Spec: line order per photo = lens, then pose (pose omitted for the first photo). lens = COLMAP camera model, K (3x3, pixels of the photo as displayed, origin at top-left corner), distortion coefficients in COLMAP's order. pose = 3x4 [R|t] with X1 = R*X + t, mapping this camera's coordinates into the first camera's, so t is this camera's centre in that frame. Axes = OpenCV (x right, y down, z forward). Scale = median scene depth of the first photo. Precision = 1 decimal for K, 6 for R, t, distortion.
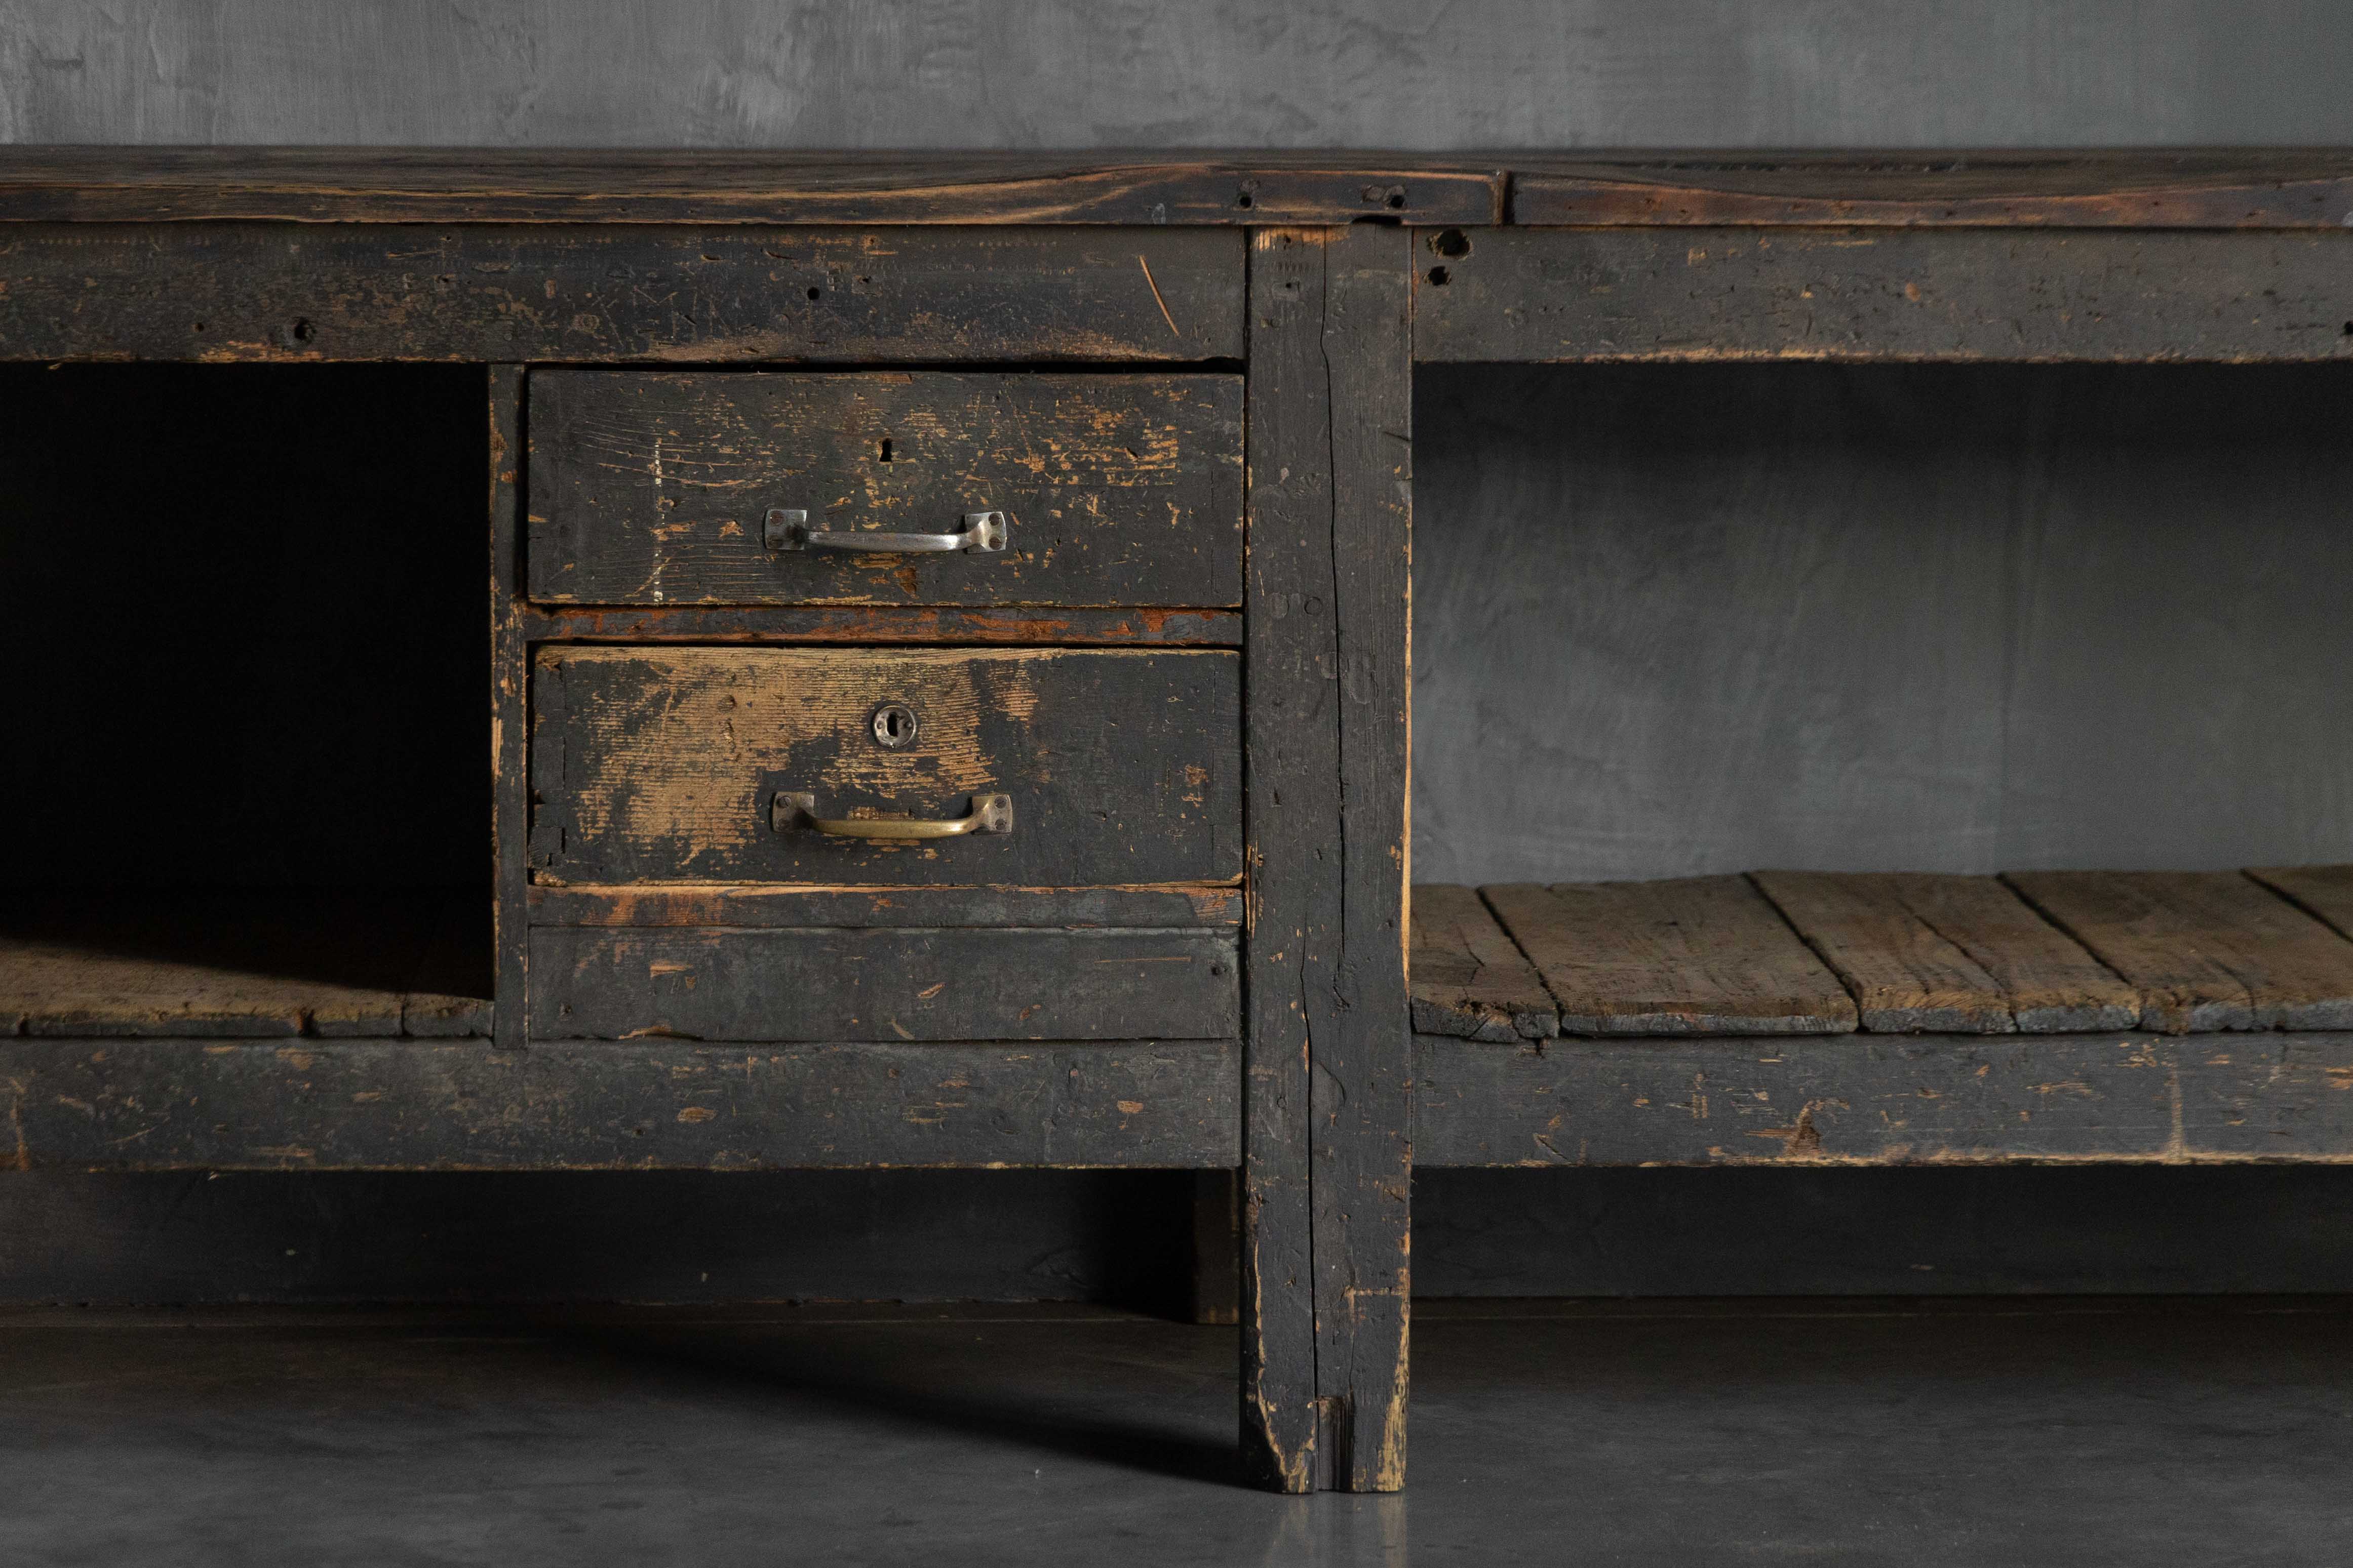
lens RADIAL K [[8116.9, 0, 1051.0], [0, 8116.9, 728.7], [0, 0, 1]] dist [0.026287, 2.480739]
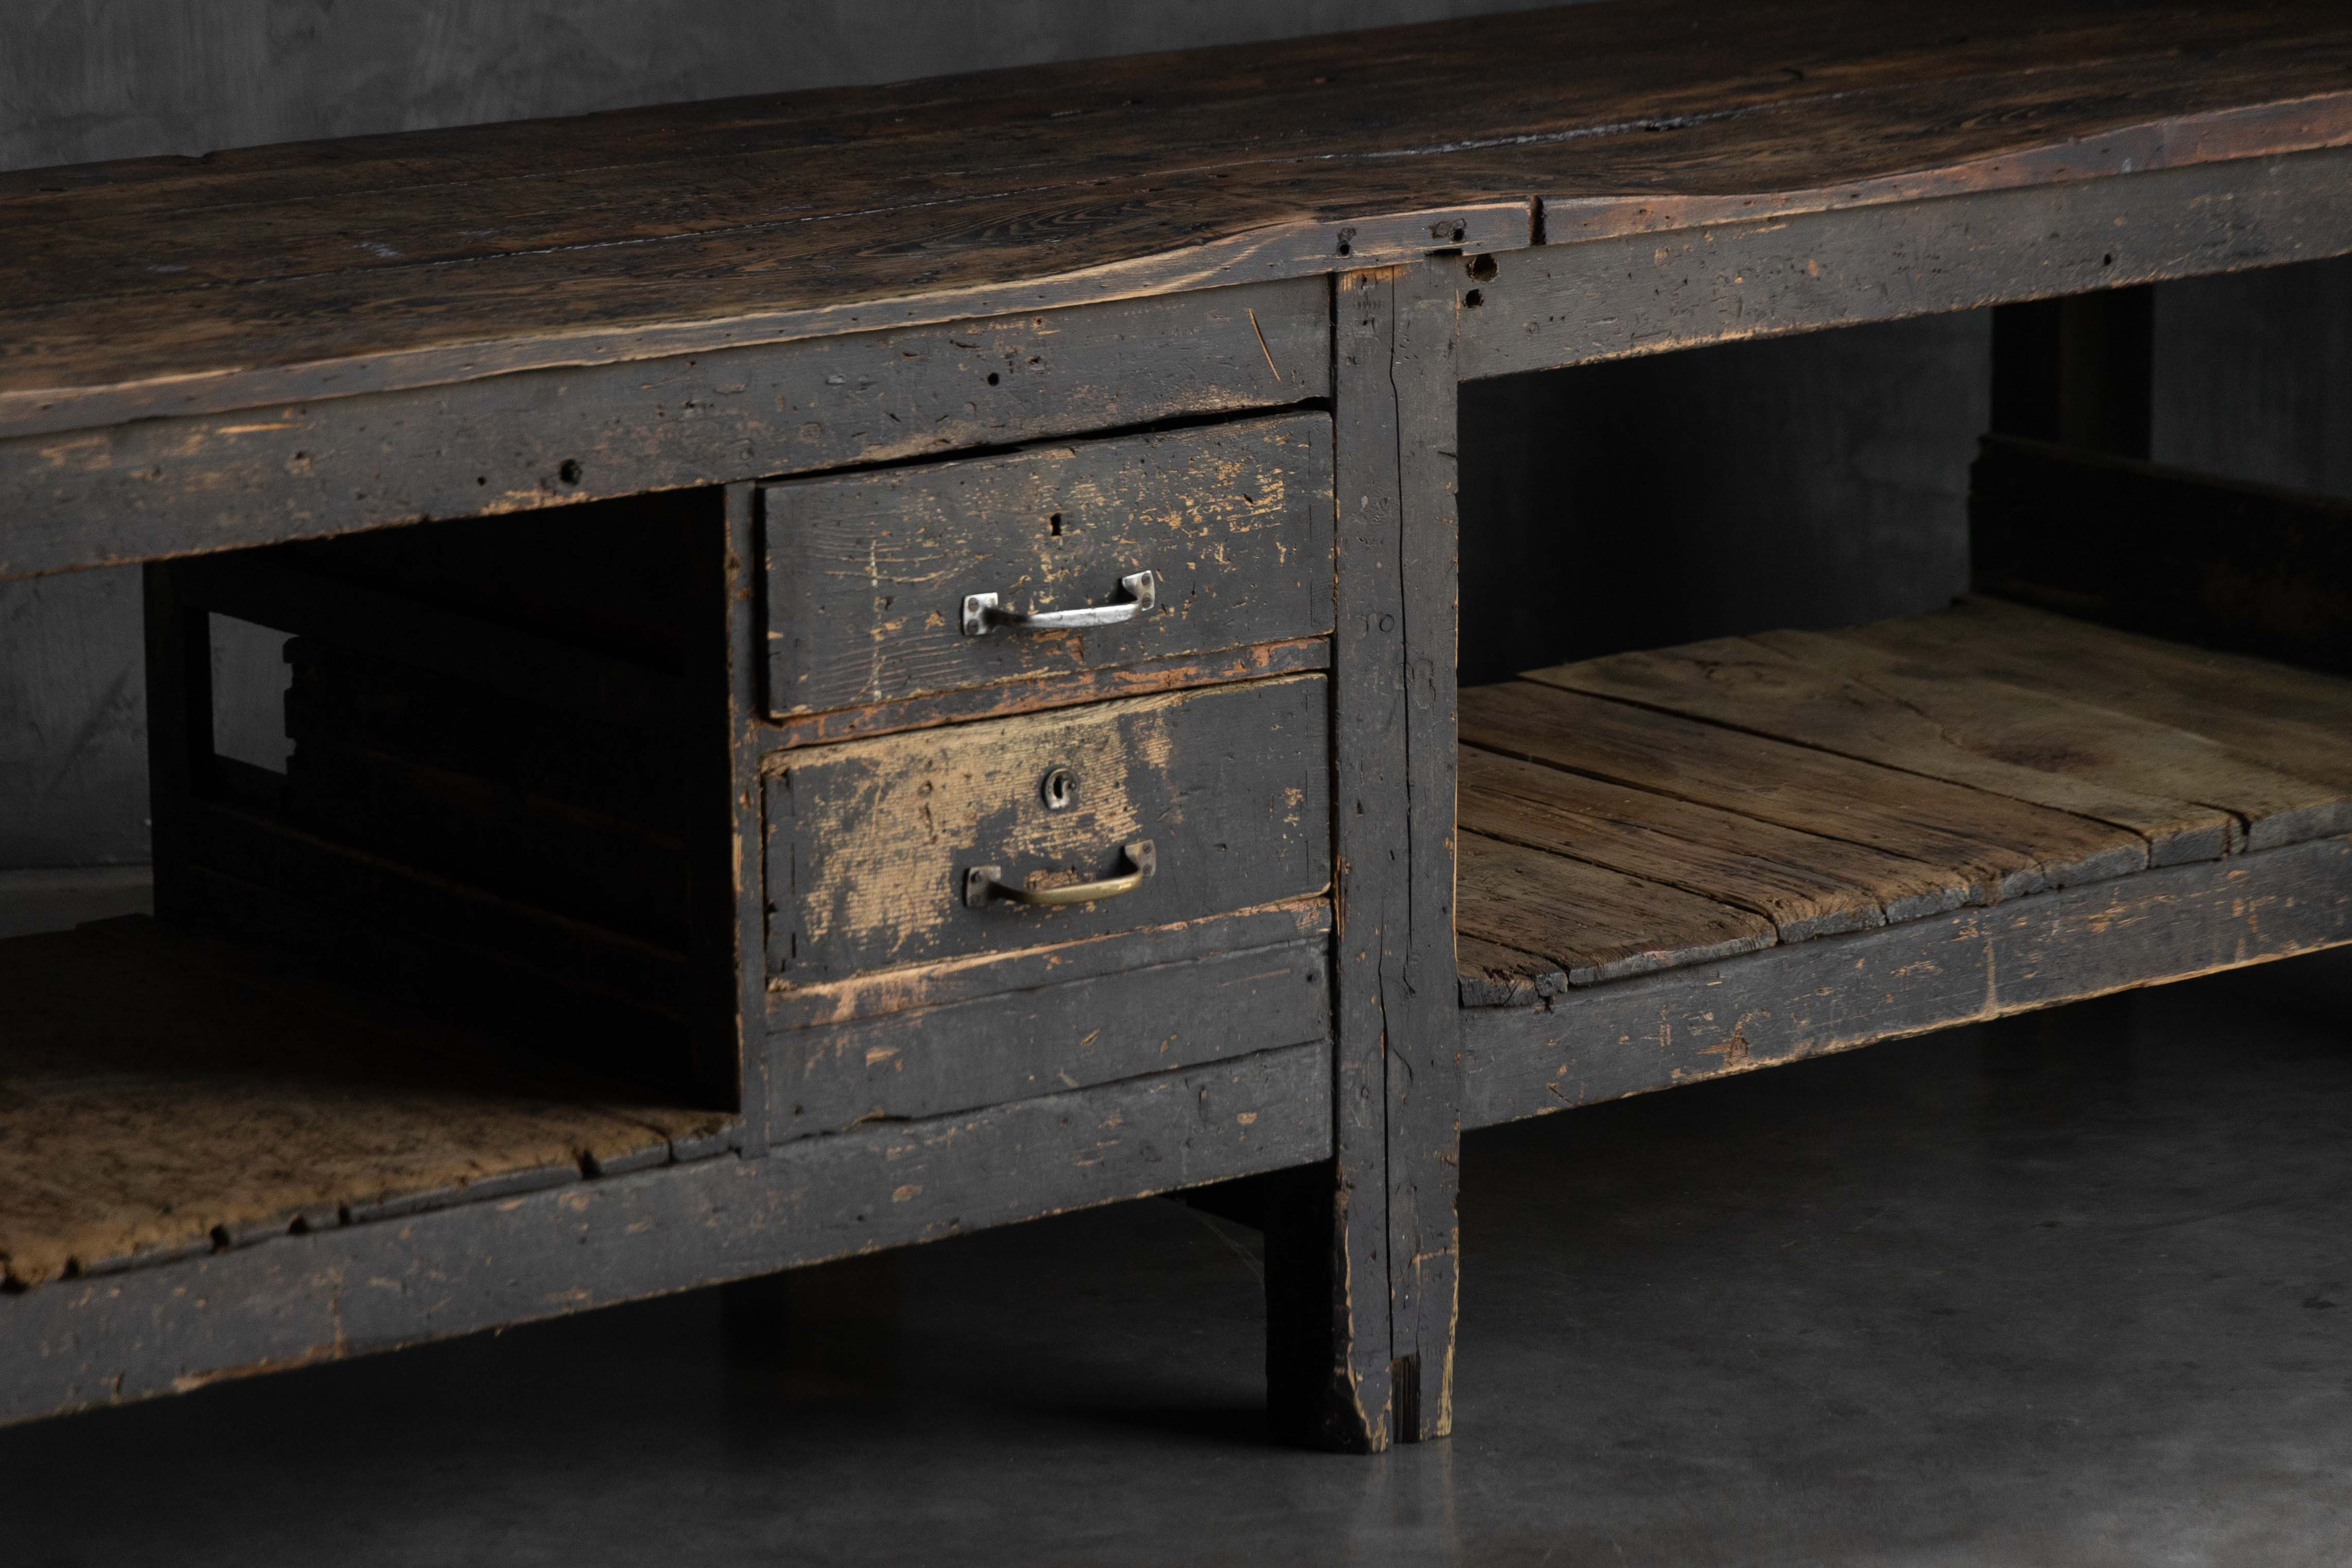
lens RADIAL K [[8114.8, 0, 1050.6], [0, 8114.8, 728.7], [0, 0, 1]] dist [0.026287, 2.480739]
pose [[0.830298, -0.126614, 0.542746, -0.571970], [0.065535, 0.989277, 0.130526, -0.140808], [-0.553453, -0.072807, 0.829692, 0.156574]]
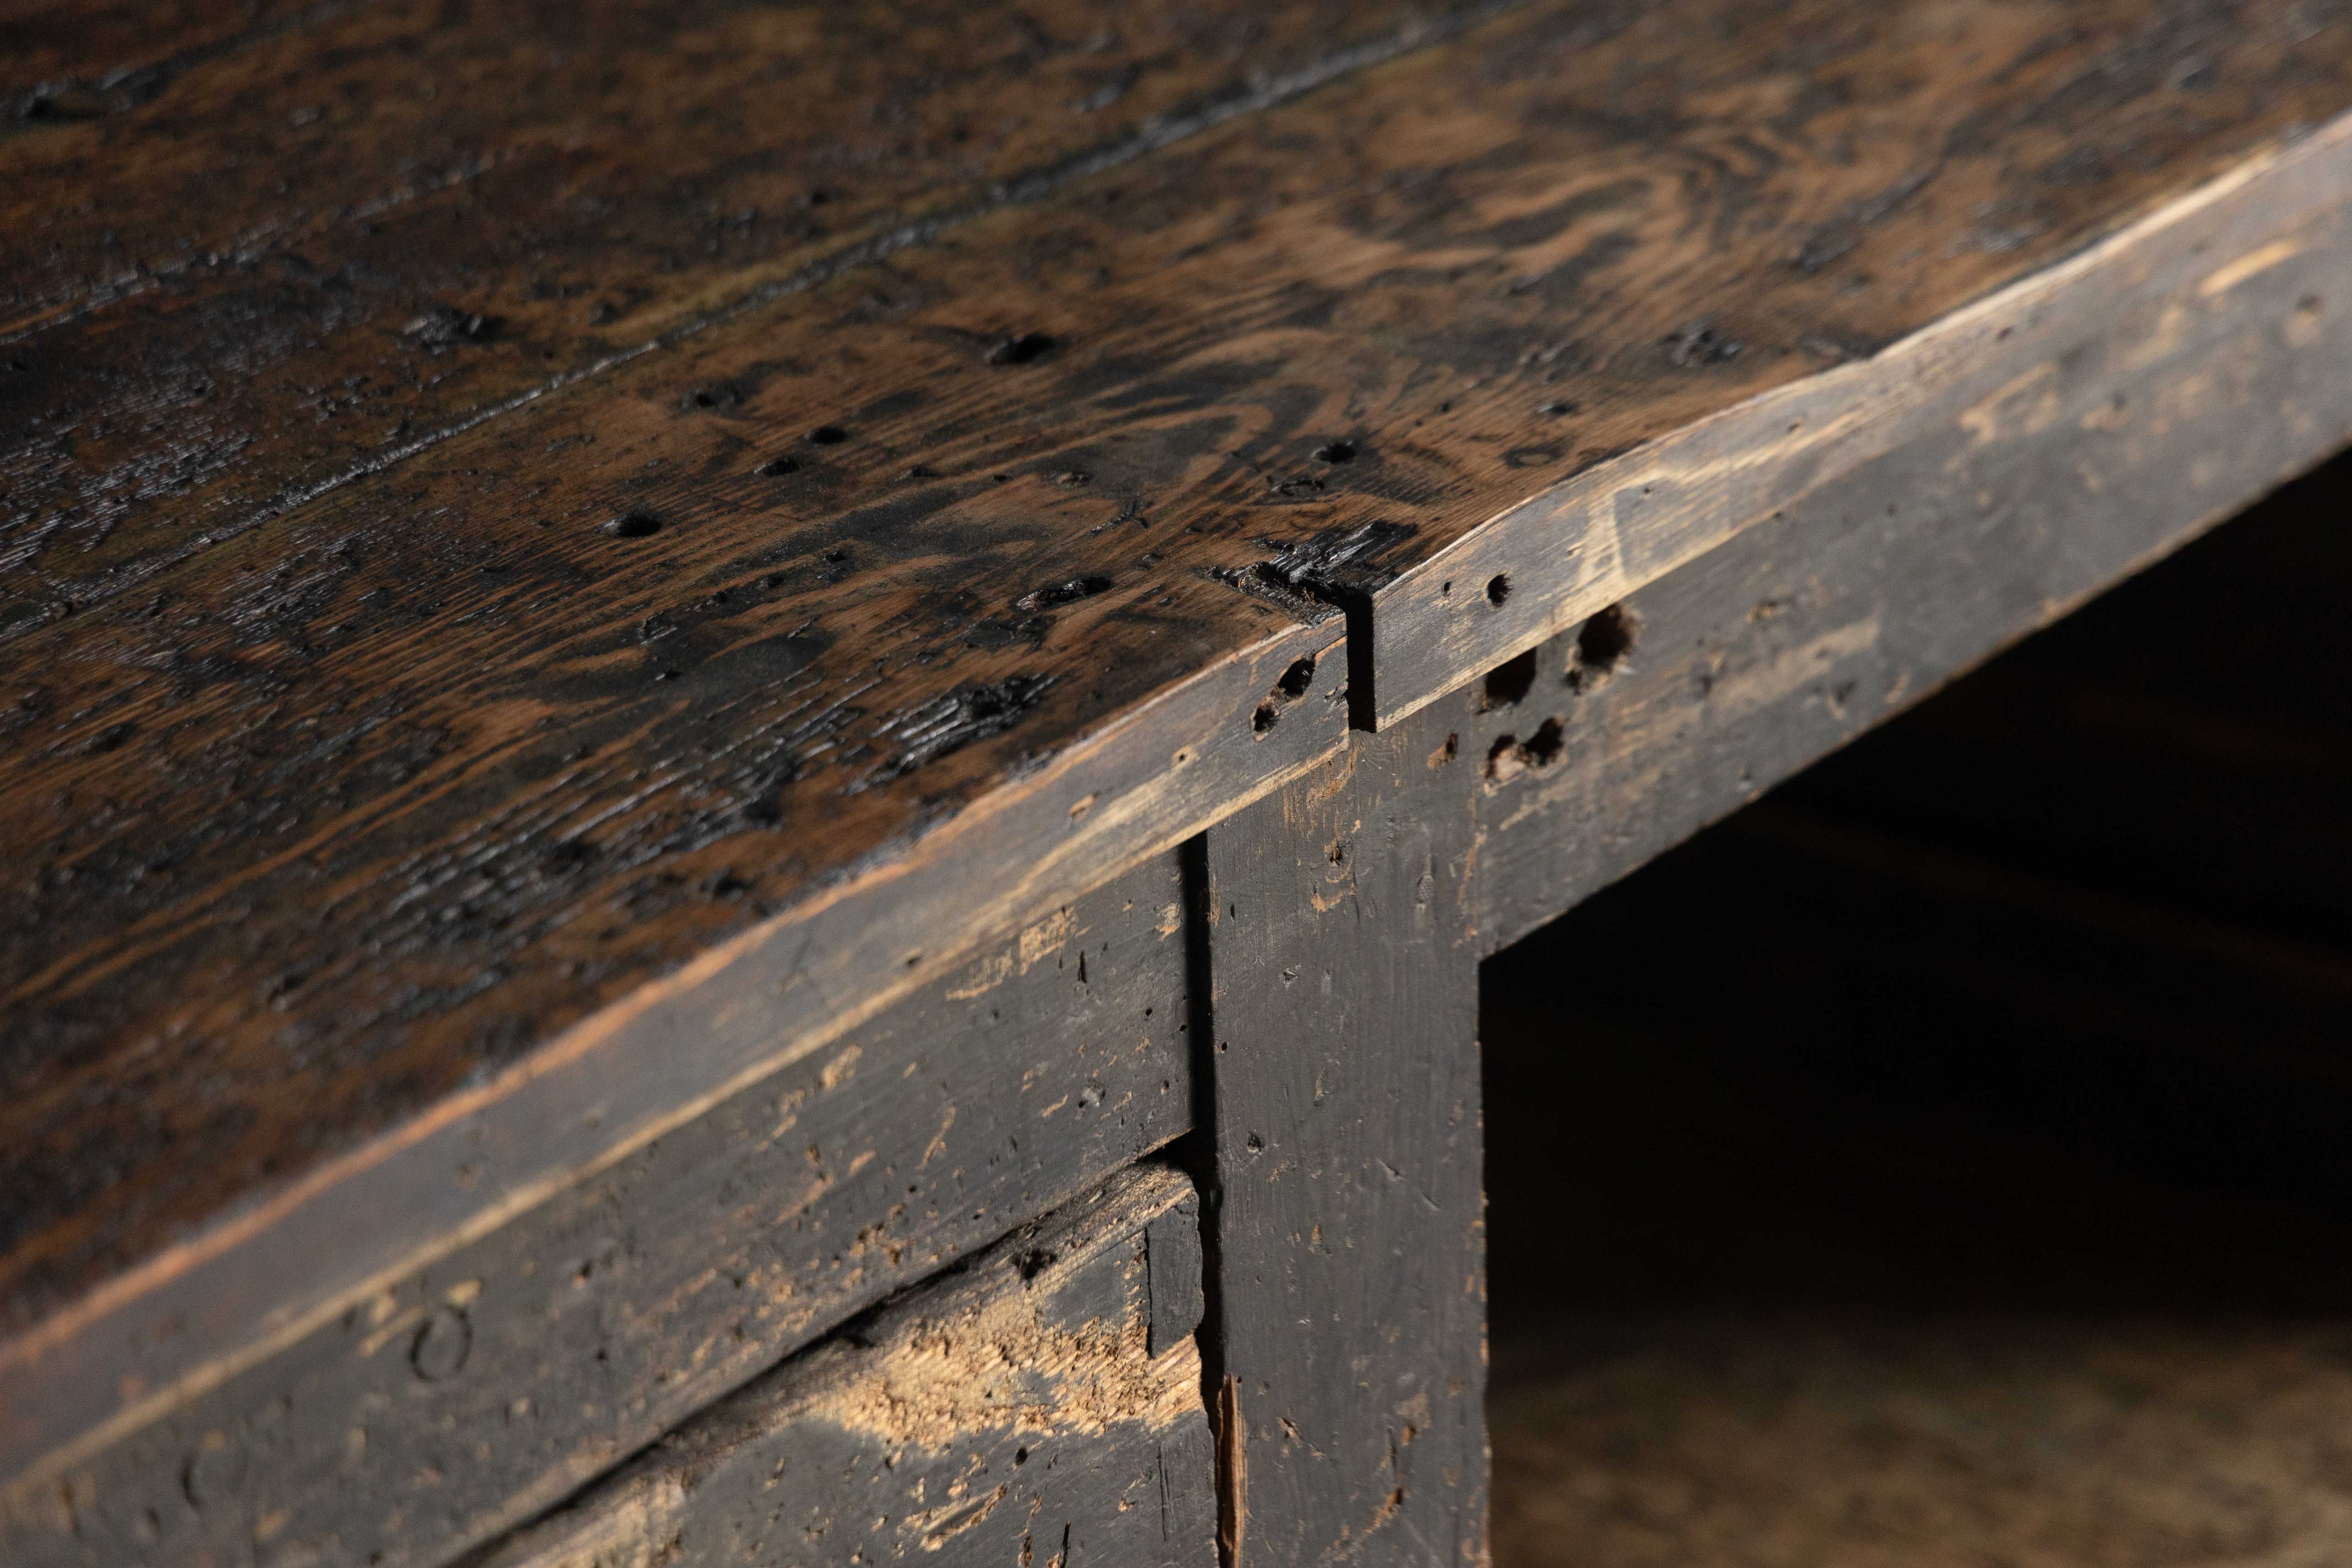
lens RADIAL K [[7223.7, 0, 1176.0], [0, 7223.7, 784.0], [0, 0, 1]] dist [-0.019769, 1.502089]
pose [[0.656624, -0.329028, 0.678664, -0.442744], [0.115332, 0.933046, 0.340770, -0.170933], [-0.745348, -0.145486, 0.650608, 0.776968]]
